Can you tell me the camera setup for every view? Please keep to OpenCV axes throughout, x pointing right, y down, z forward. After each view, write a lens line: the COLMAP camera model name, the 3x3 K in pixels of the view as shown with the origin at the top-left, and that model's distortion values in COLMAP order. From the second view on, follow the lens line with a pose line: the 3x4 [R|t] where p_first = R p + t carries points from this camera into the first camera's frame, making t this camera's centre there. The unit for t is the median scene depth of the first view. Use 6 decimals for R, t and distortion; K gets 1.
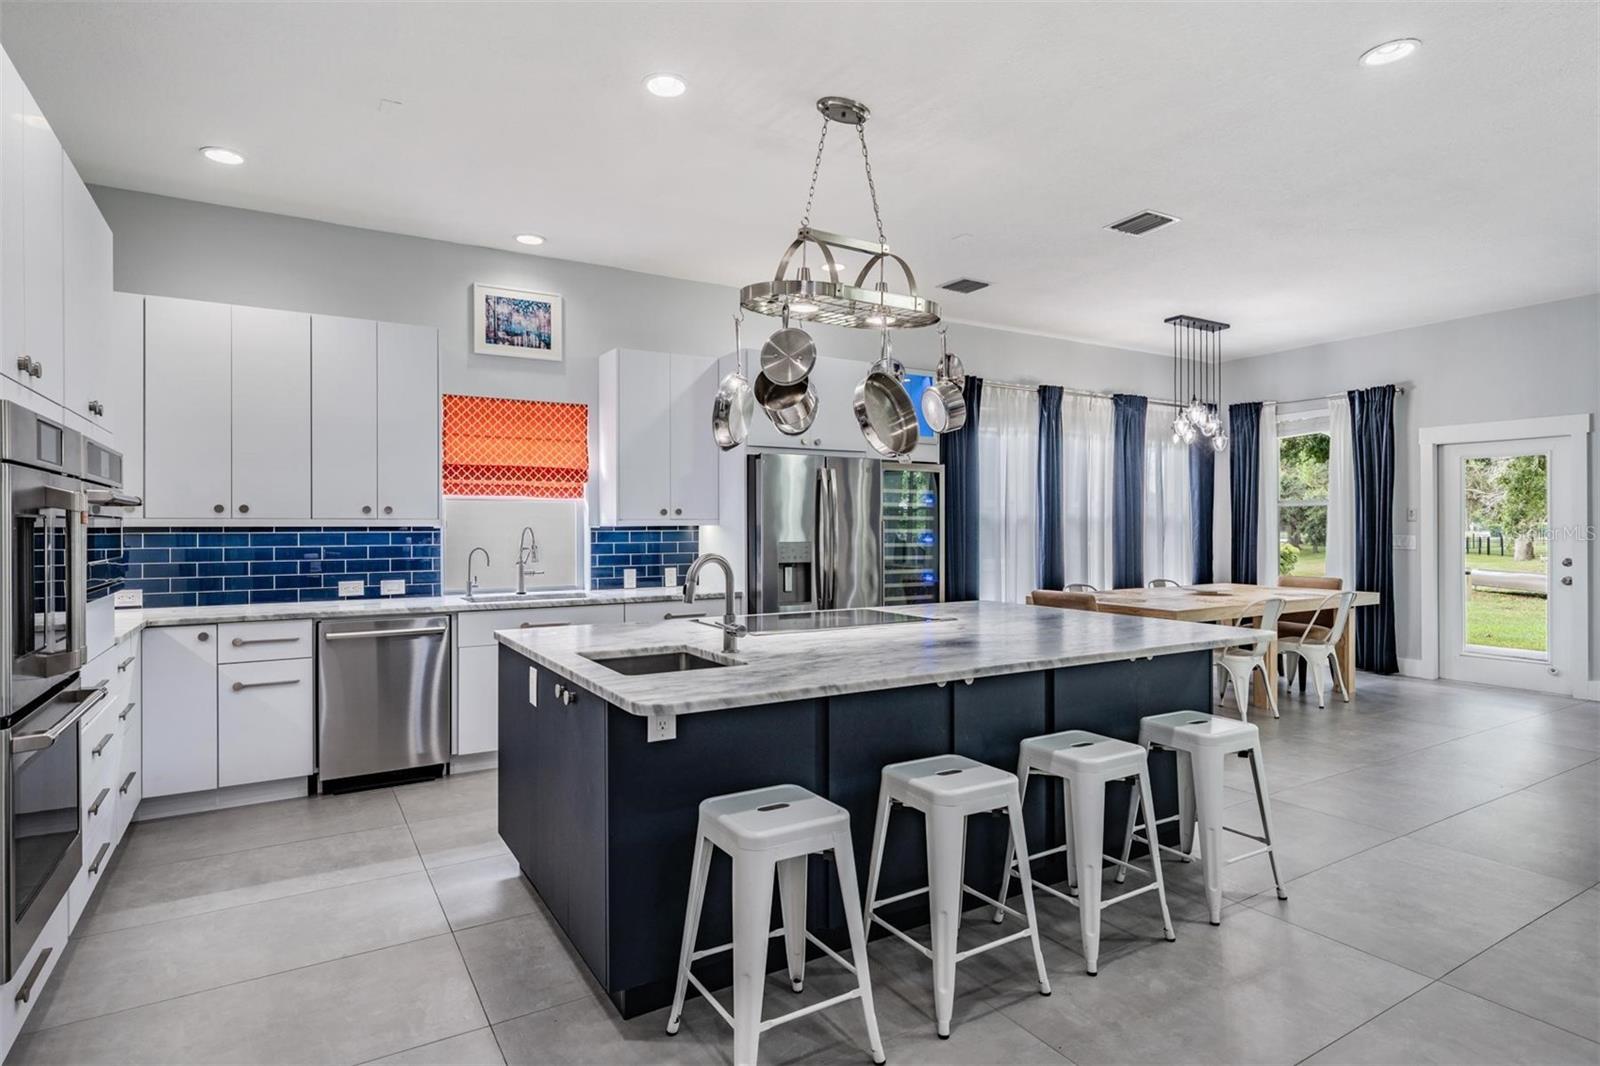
lens RADIAL K [[847.0, 0, 794.3], [0, 847.0, 527.5], [0, 0, 1]] dist [0.001959, -0.000647]
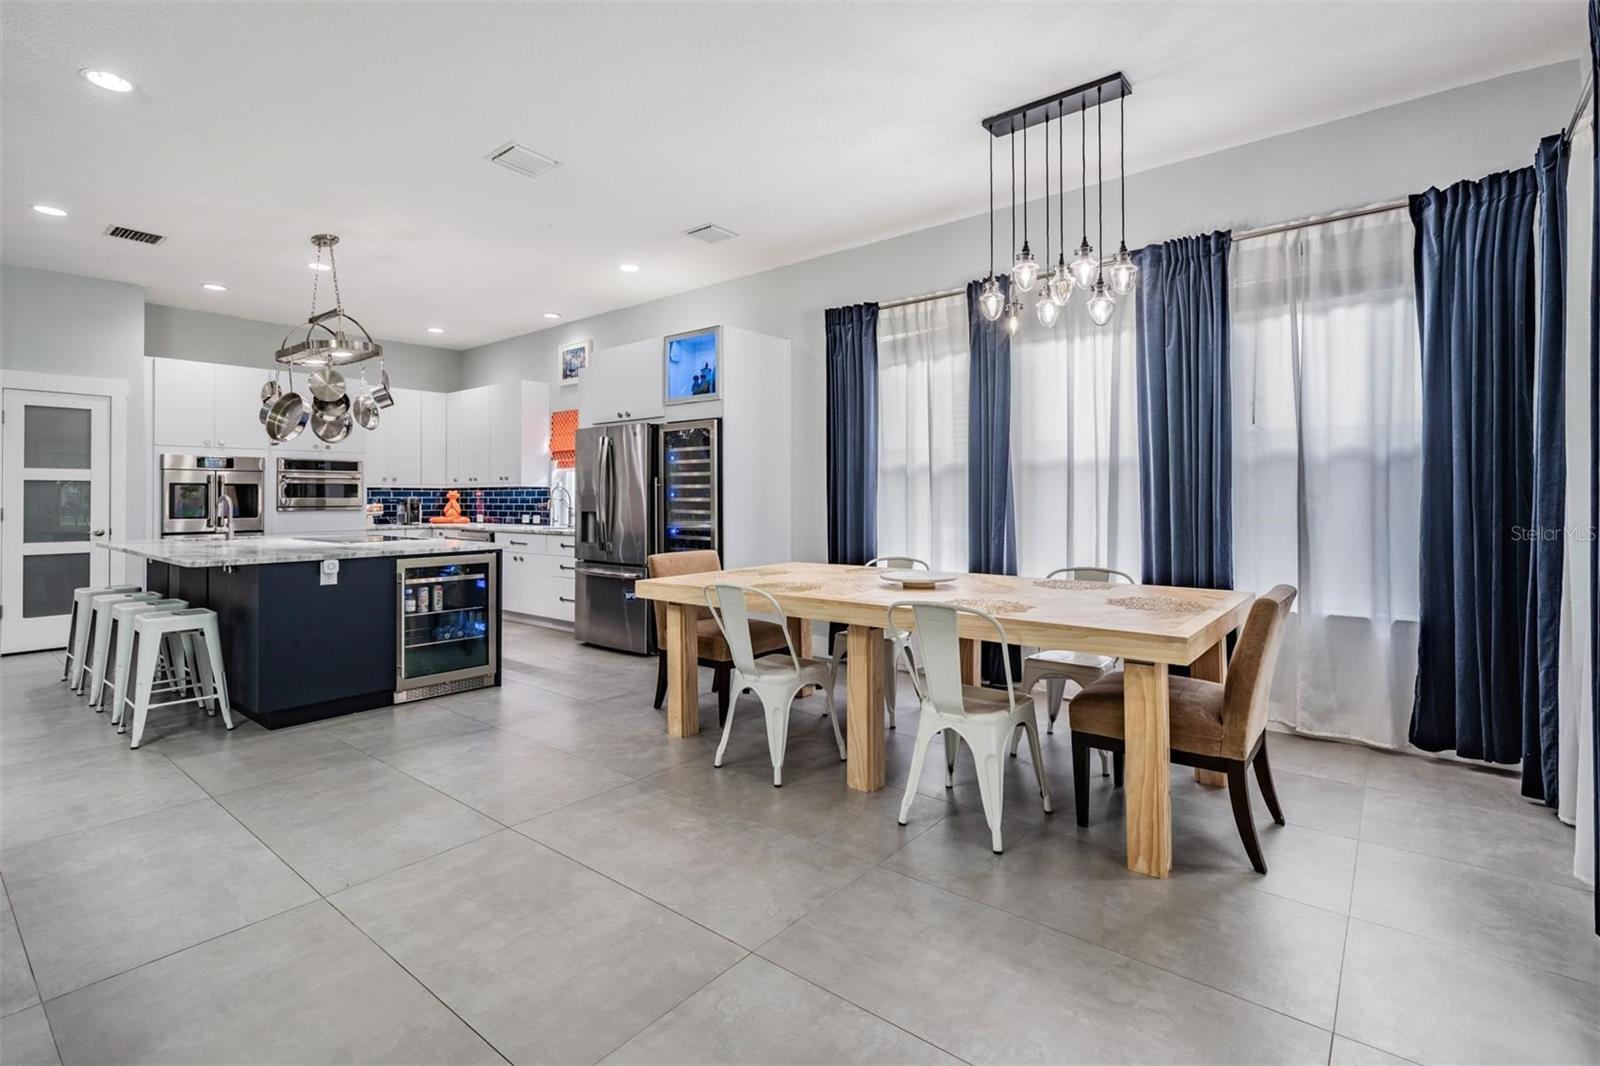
lens RADIAL K [[743.0, 0, 795.2], [0, 743.0, 491.1], [0, 0, 1]] dist [-0.001339, -0.000322]
pose [[0.339445, -0.007002, -0.940600, 1.171207], [0.001517, 0.999975, -0.006897, 0.018427], [0.940625, 0.000914, 0.339447, 0.905212]]
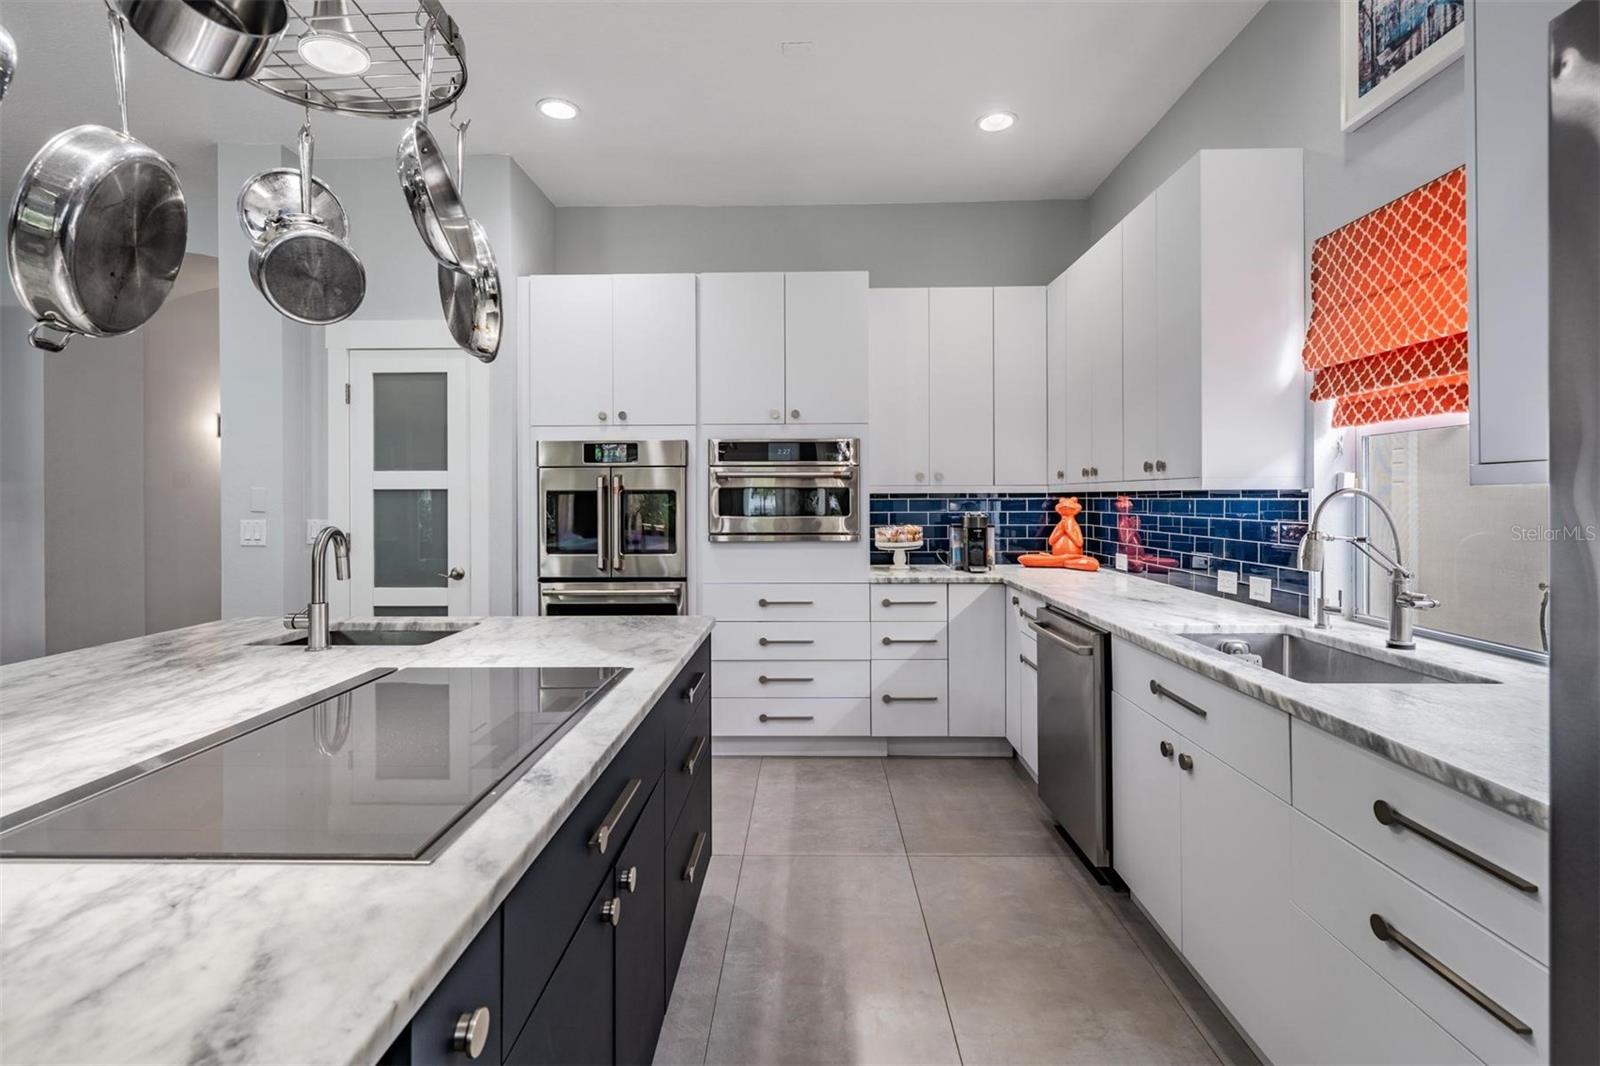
lens RADIAL K [[761.2, 0, 793.9], [0, 761.2, 496.6], [0, 0, 1]] dist [0.002198, -0.000259]
pose [[-0.535019, 0.004198, -0.844829, 0.157758], [0.006020, 0.999981, 0.001157, 0.001014], [0.844818, -0.004467, -0.535035, 0.932668]]
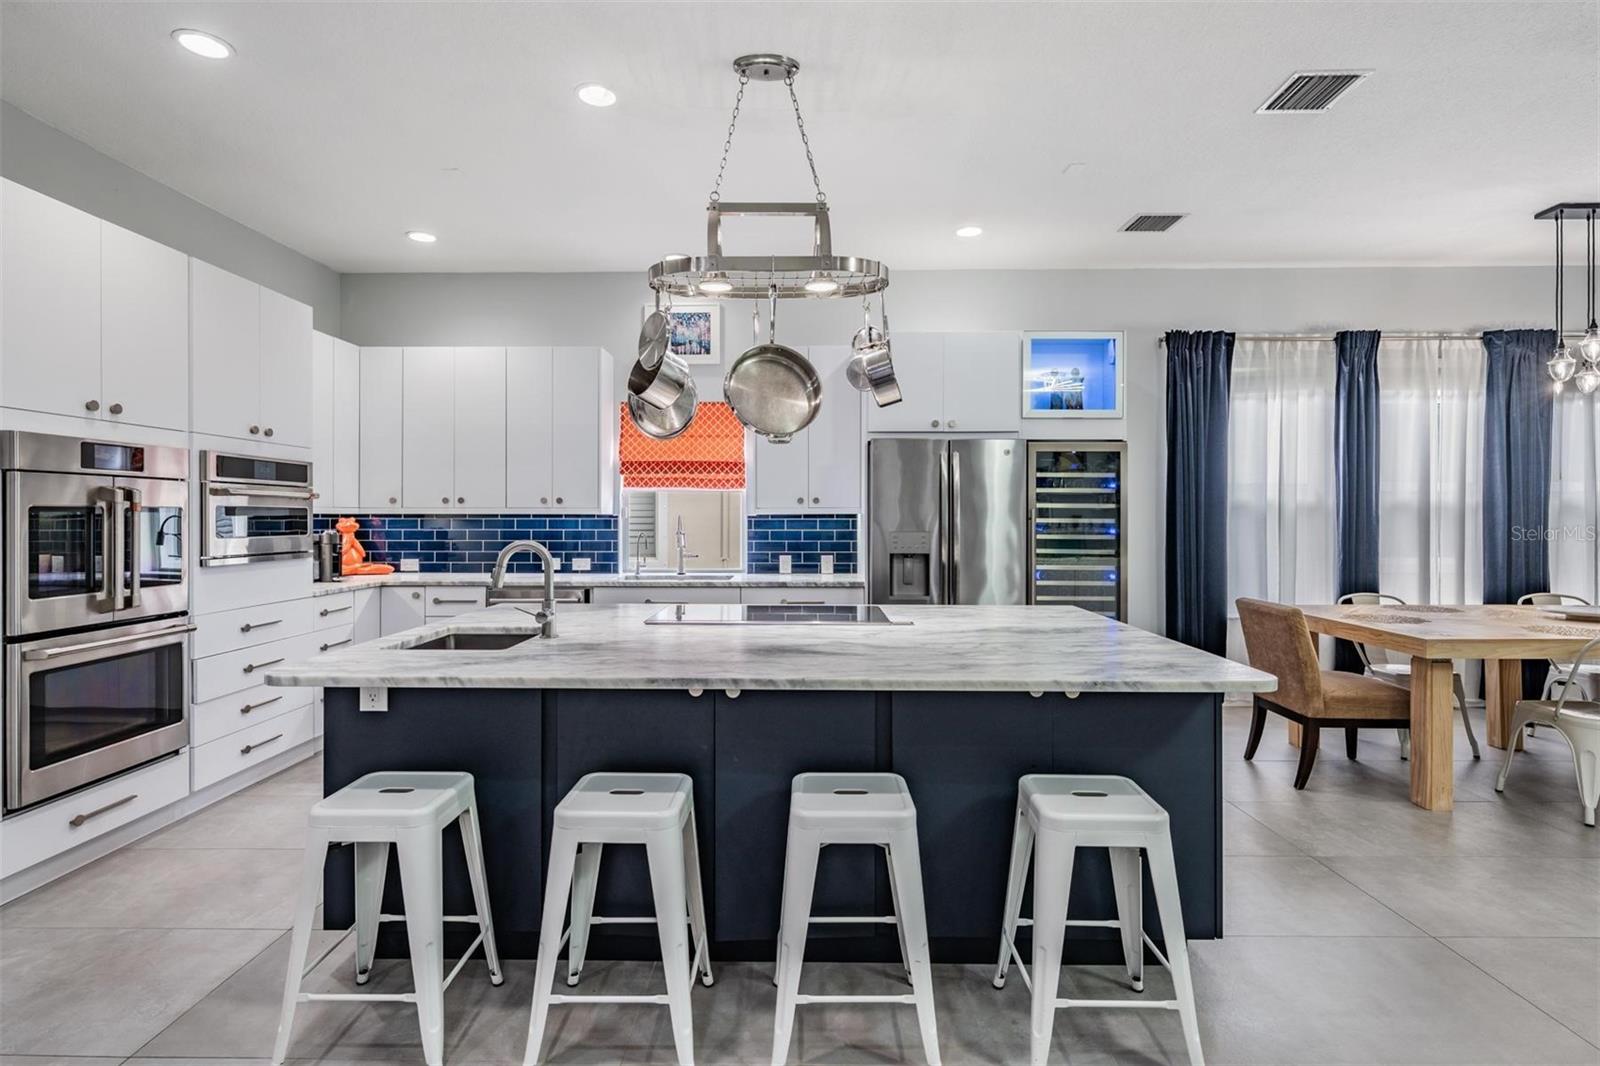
lens RADIAL K [[794.4, 0, 794.2], [0, 794.4, 517.7], [0, 0, 1]] dist [0.001551, 0.000213]
pose [[0.848146, 0.004141, -0.529746, 0.358244], [-0.003194, 0.999991, 0.002703, -0.000267], [0.529753, -0.000600, 0.848152, 0.180675]]
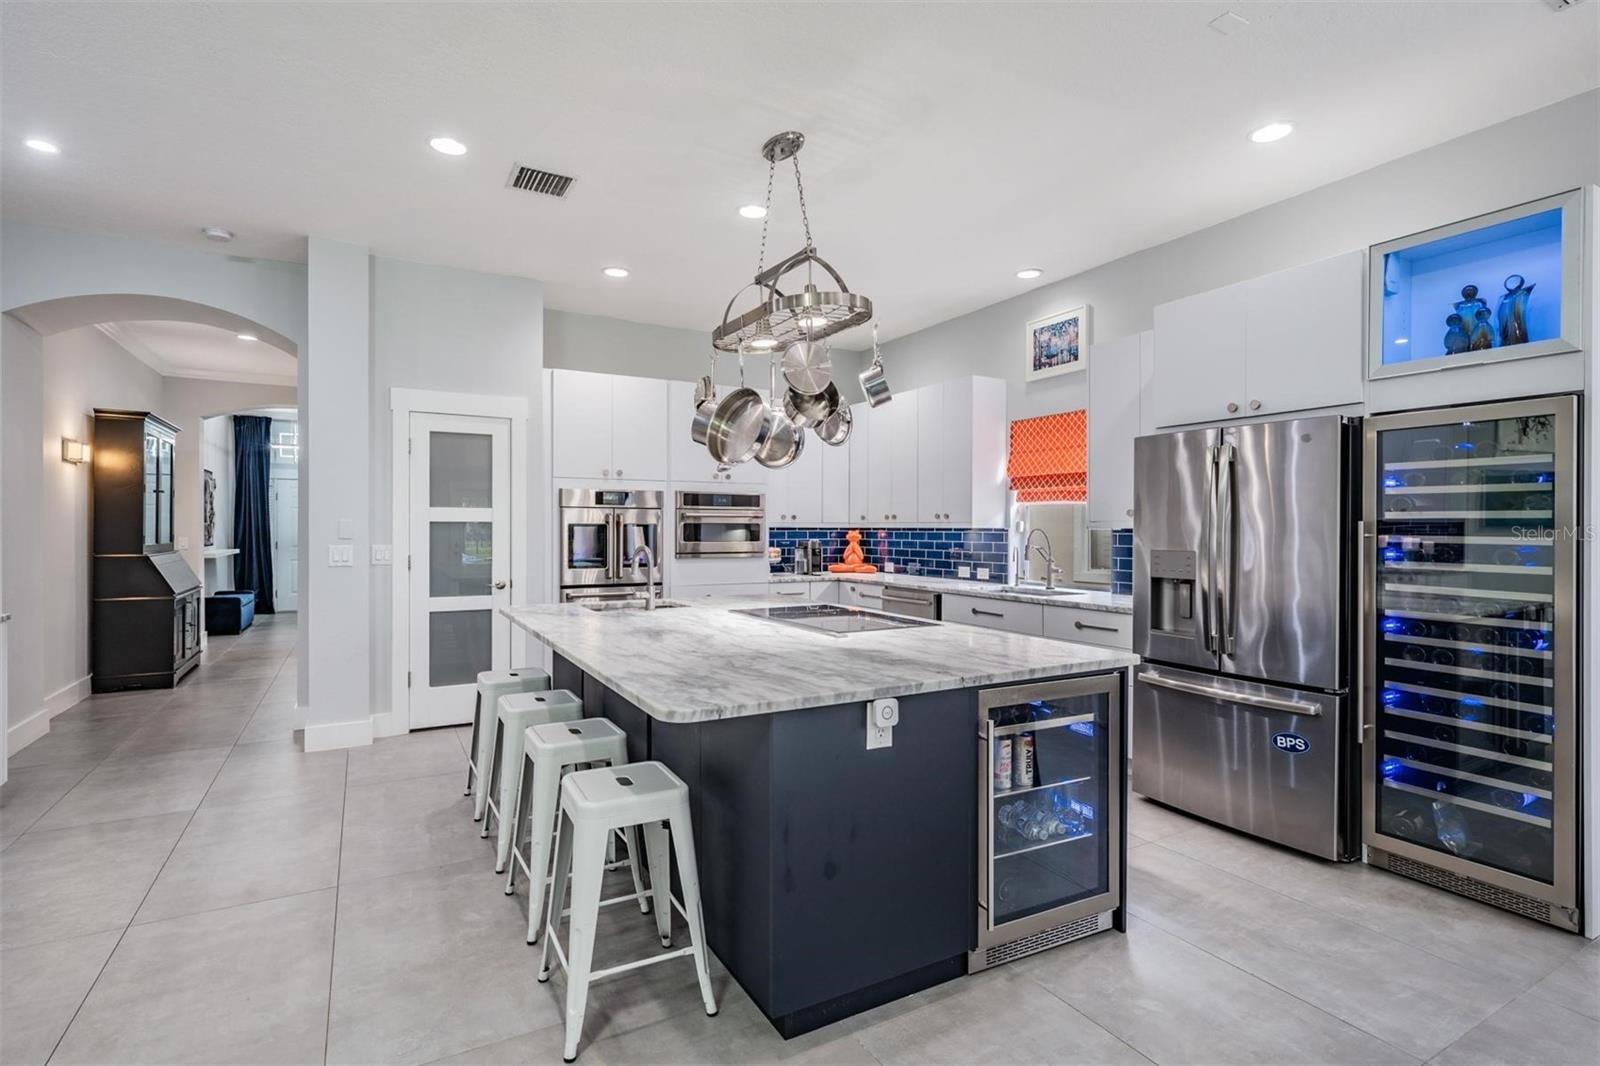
lens RADIAL K [[765.5, 0, 793.2], [0, 765.5, 531.2], [0, 0, 1]] dist [0.001388, 0.000053]
pose [[-0.032613, 0.006947, -0.999444, 0.682402], [-0.003274, 0.999970, 0.007057, -0.003456], [0.999463, 0.003503, -0.032589, 0.683878]]
